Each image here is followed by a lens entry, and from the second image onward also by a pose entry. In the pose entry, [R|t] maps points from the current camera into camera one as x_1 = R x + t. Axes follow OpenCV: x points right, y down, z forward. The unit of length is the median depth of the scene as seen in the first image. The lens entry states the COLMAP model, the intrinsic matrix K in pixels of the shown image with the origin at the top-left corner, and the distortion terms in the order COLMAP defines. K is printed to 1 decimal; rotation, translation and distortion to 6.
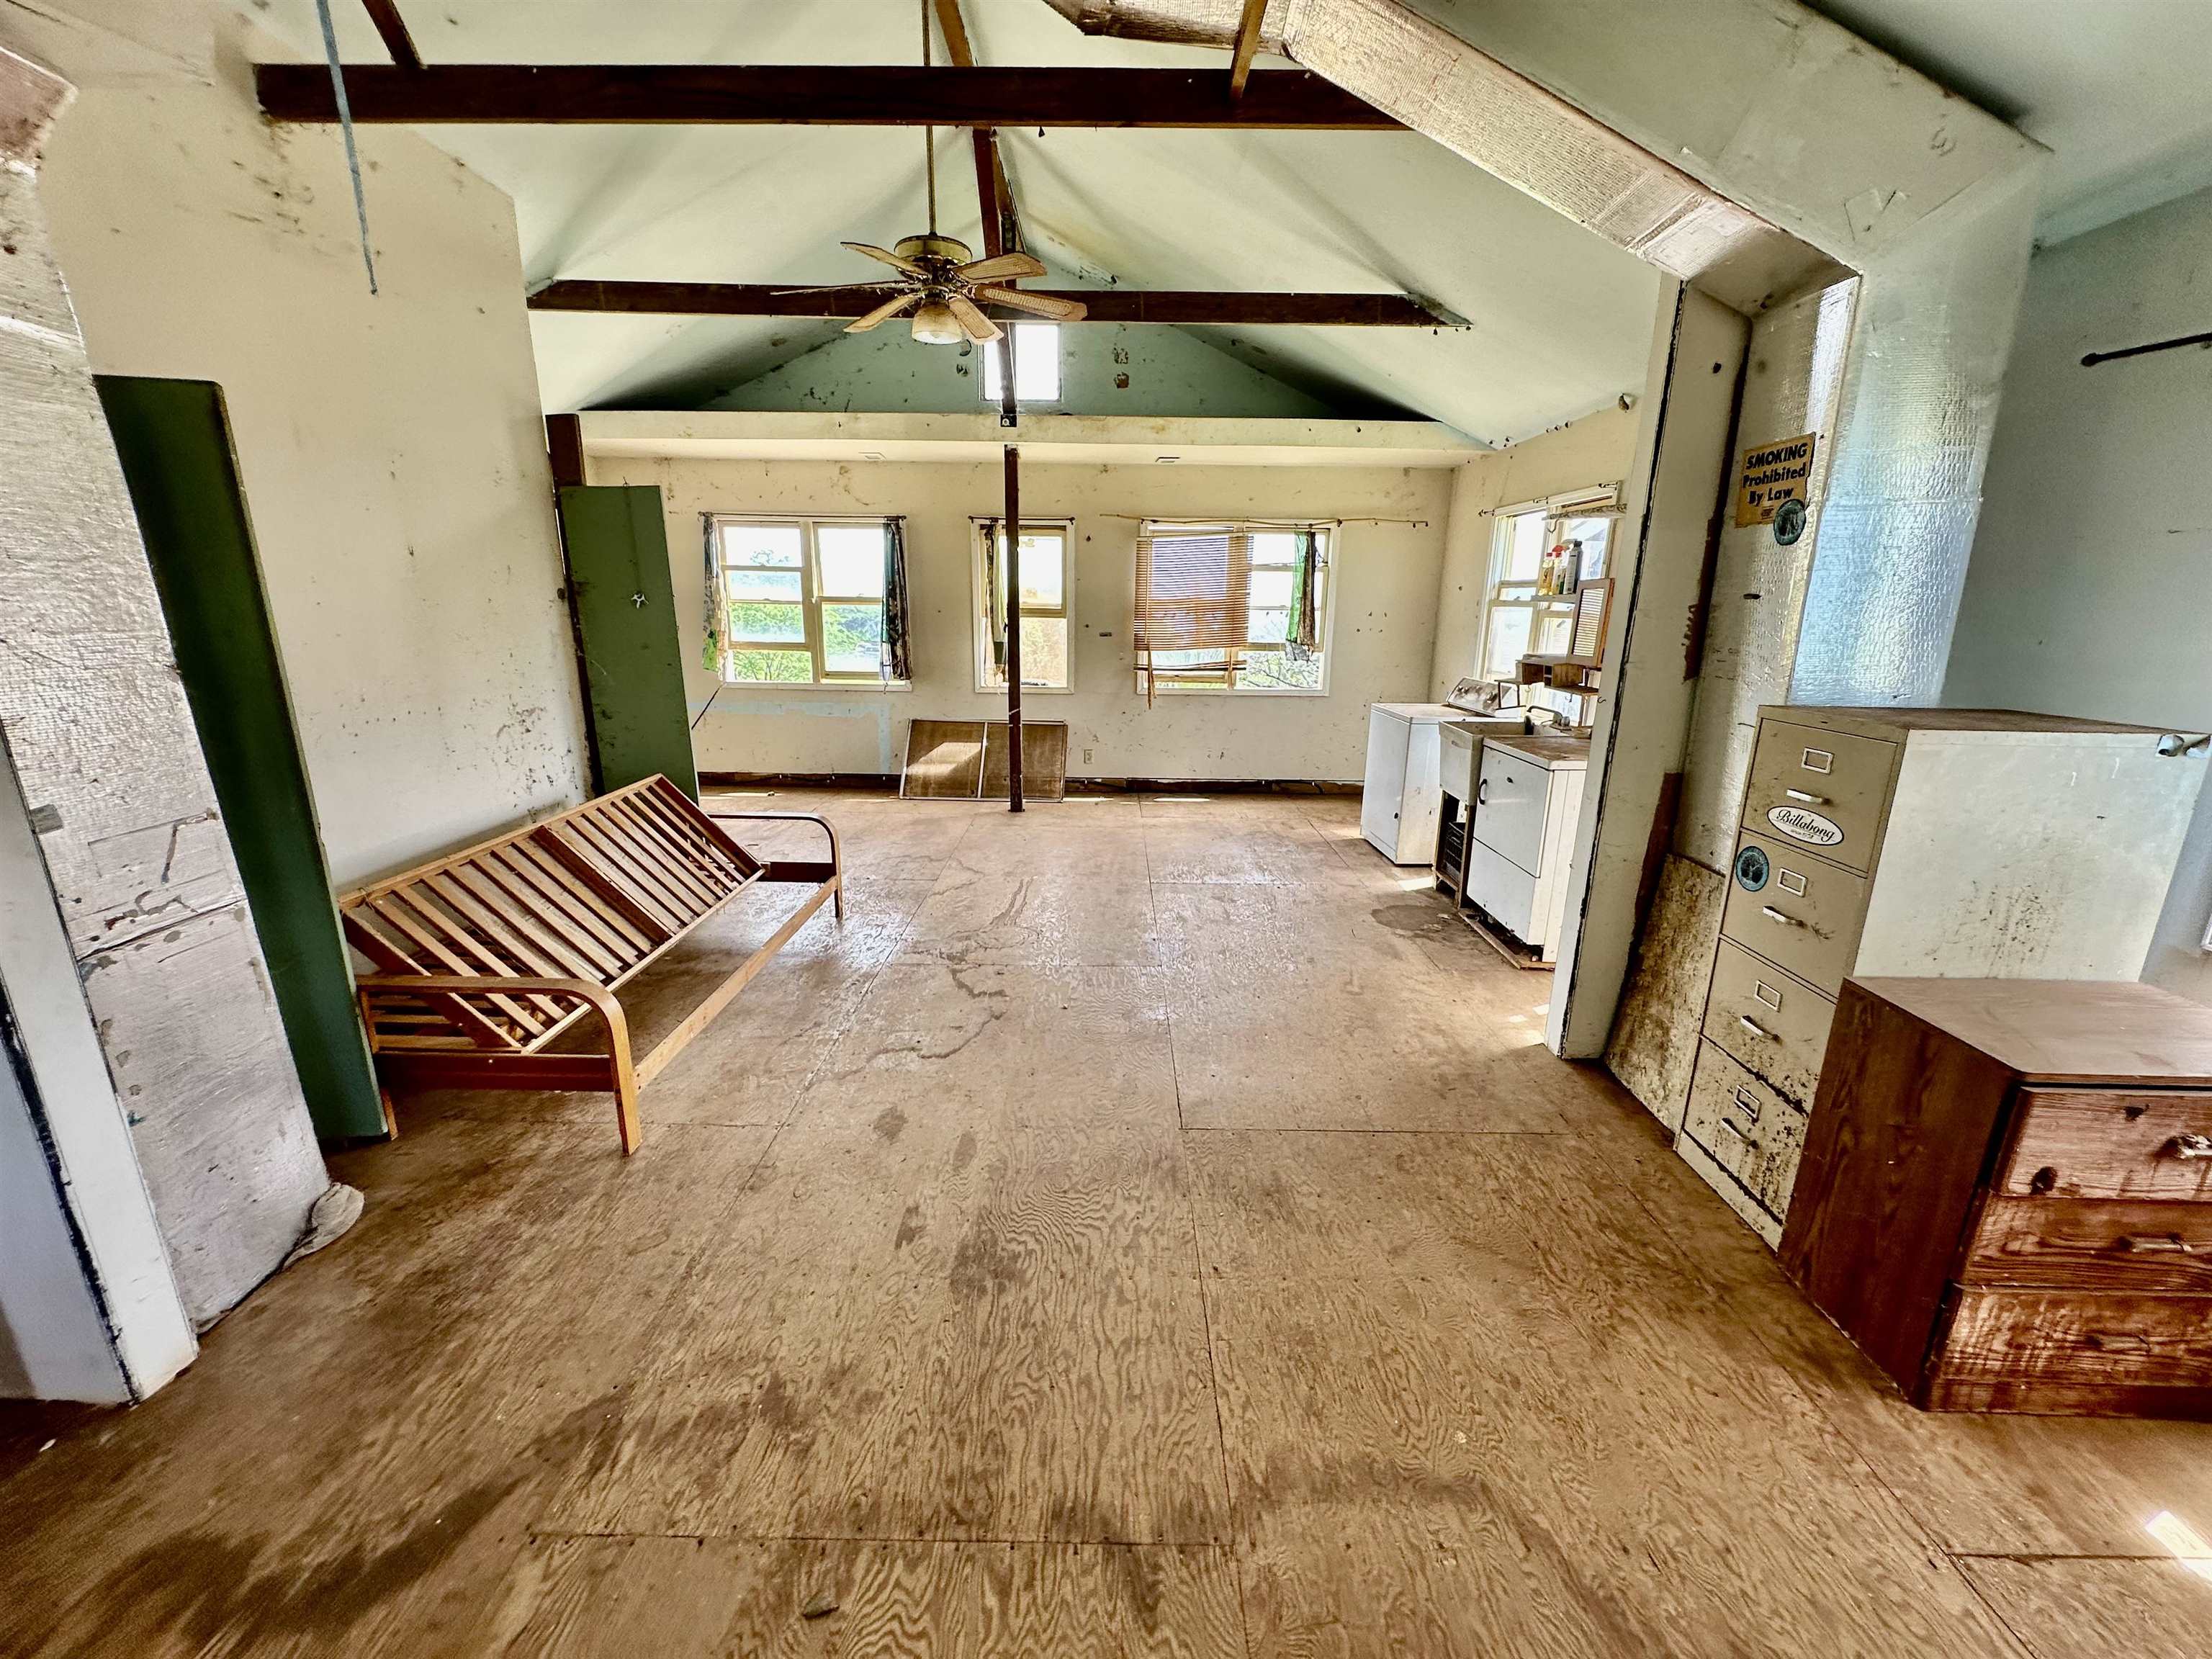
lens RADIAL K [[884.3, 0, 1108.0], [0, 884.3, 829.3], [0, 0, 1]] dist [-0.004023, 0.001419]
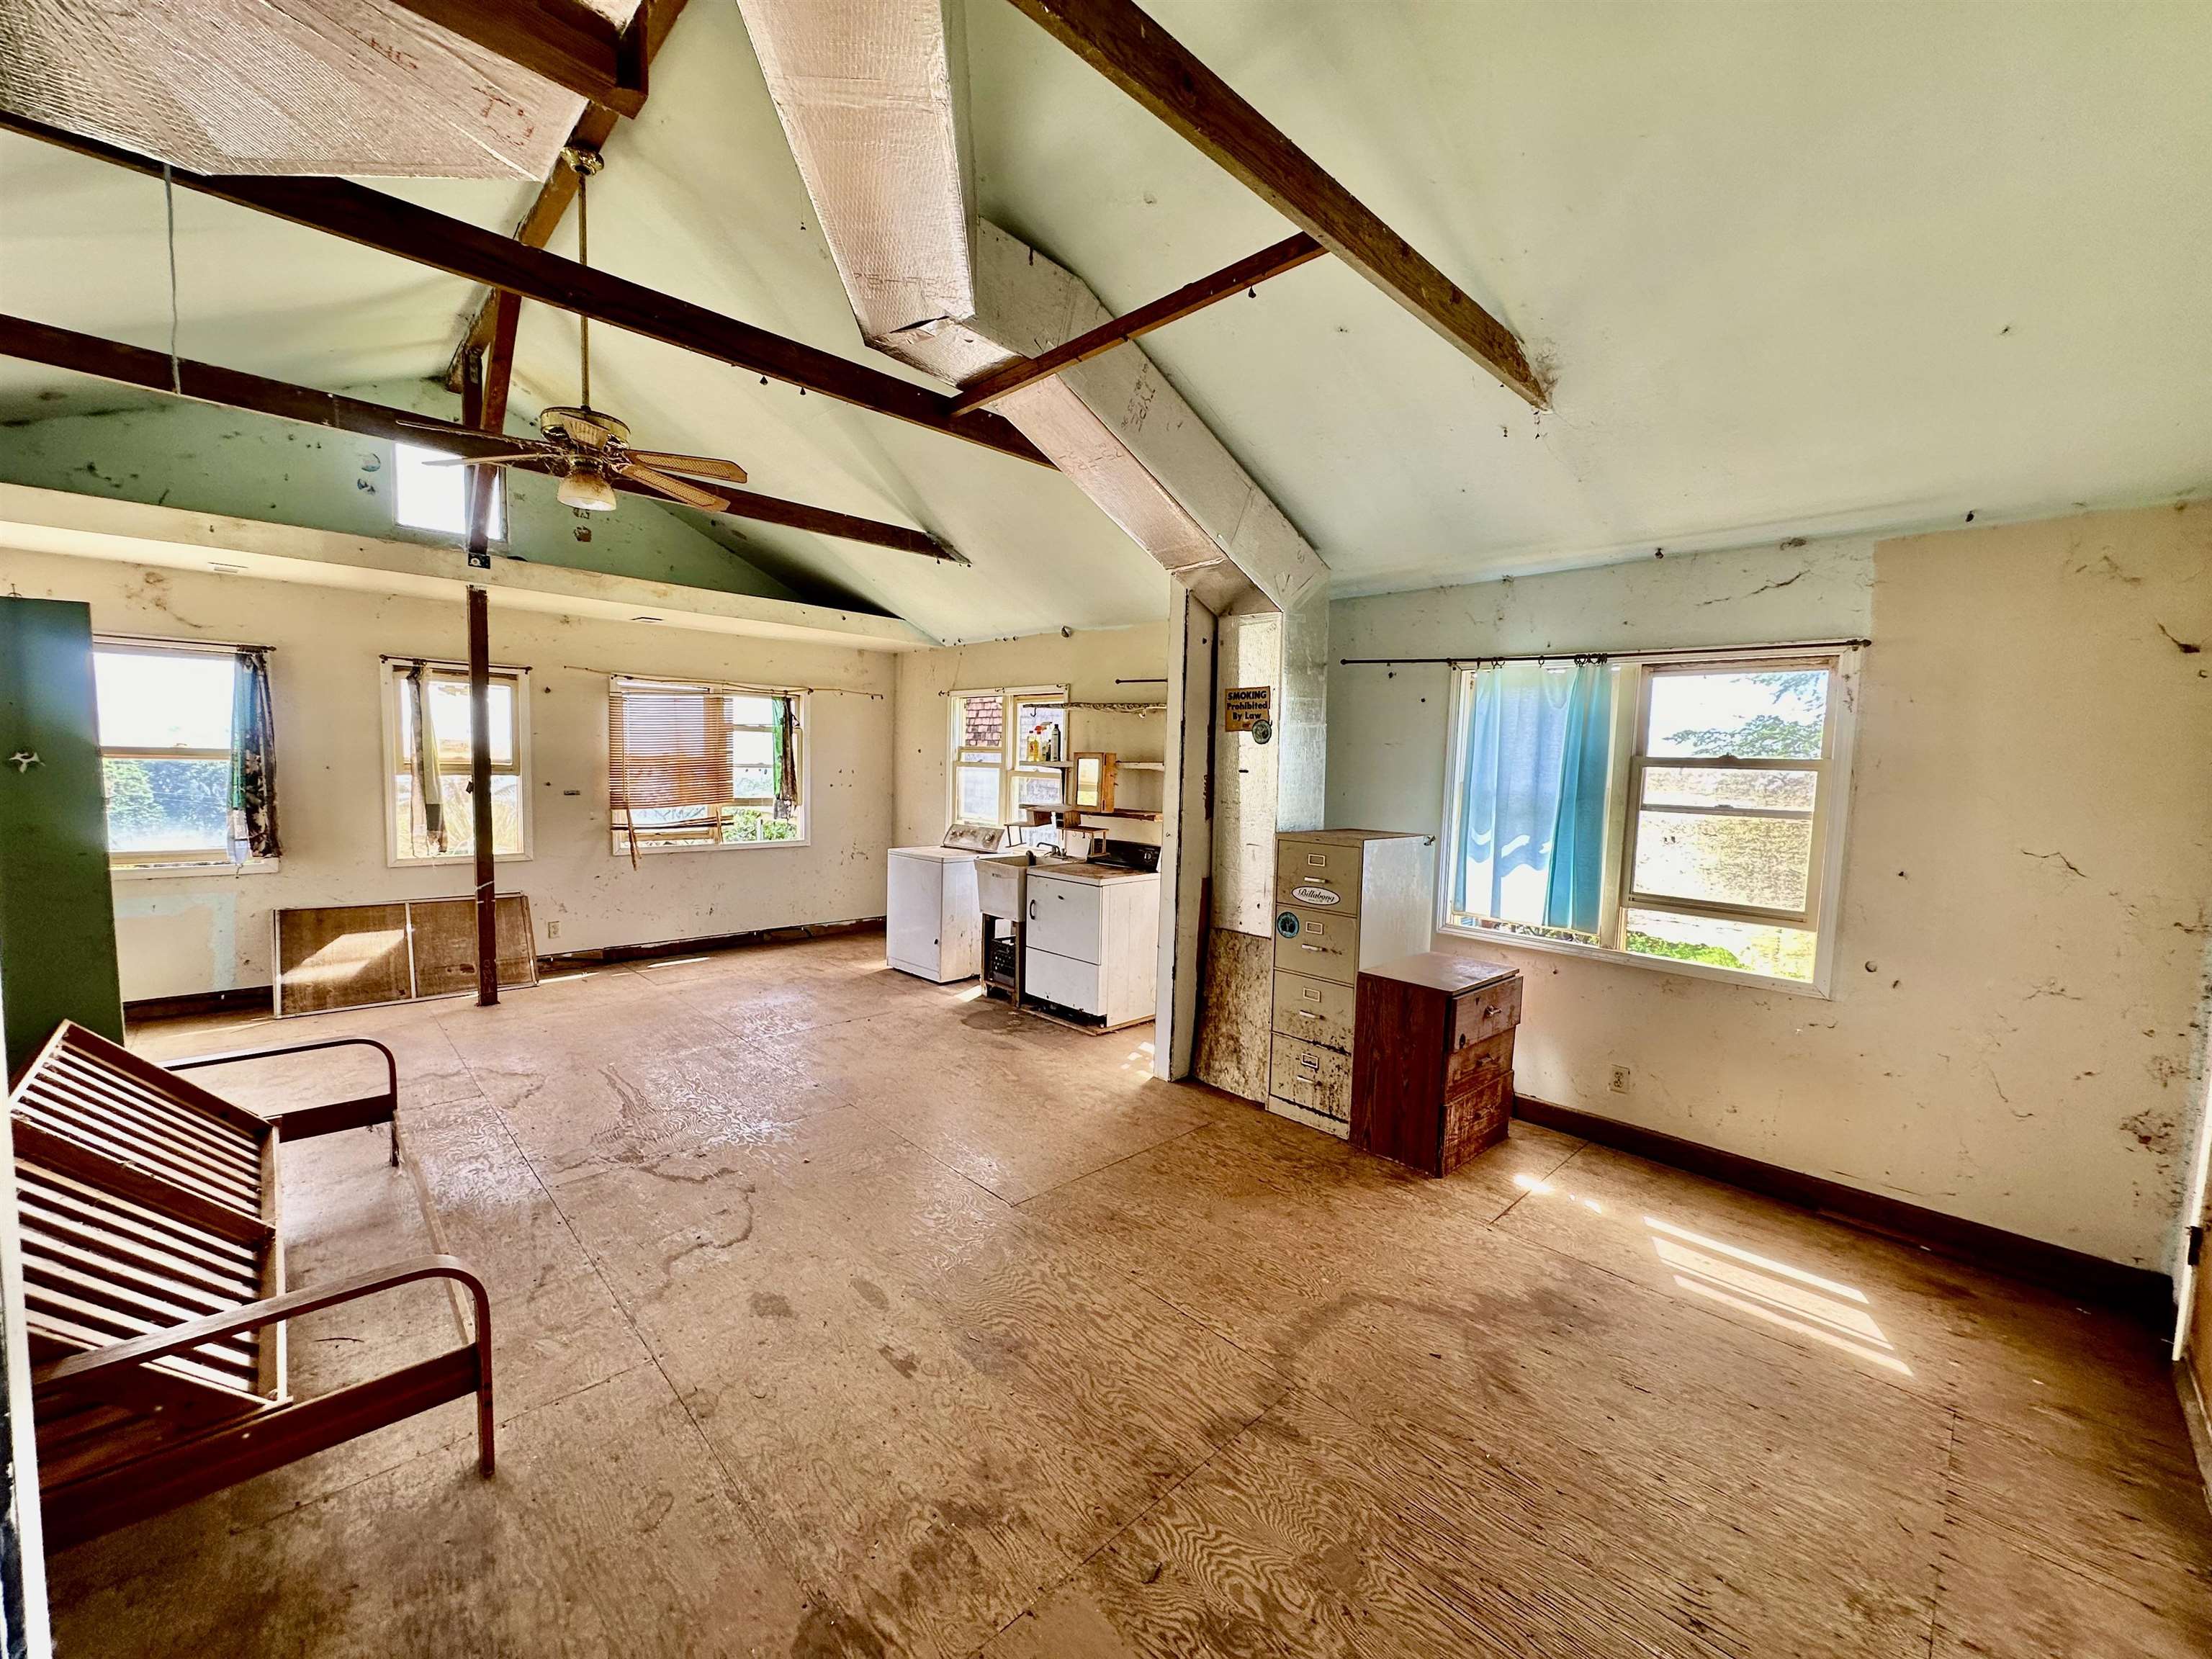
lens RADIAL K [[884.3, 0, 1105.7], [0, 884.3, 827.0], [0, 0, 1]] dist [-0.004023, 0.001419]
pose [[0.713532, -0.044491, 0.699209, -0.467442], [0.158339, 0.982402, -0.099072, -0.018739], [-0.682496, 0.181403, 0.708020, -0.015890]]
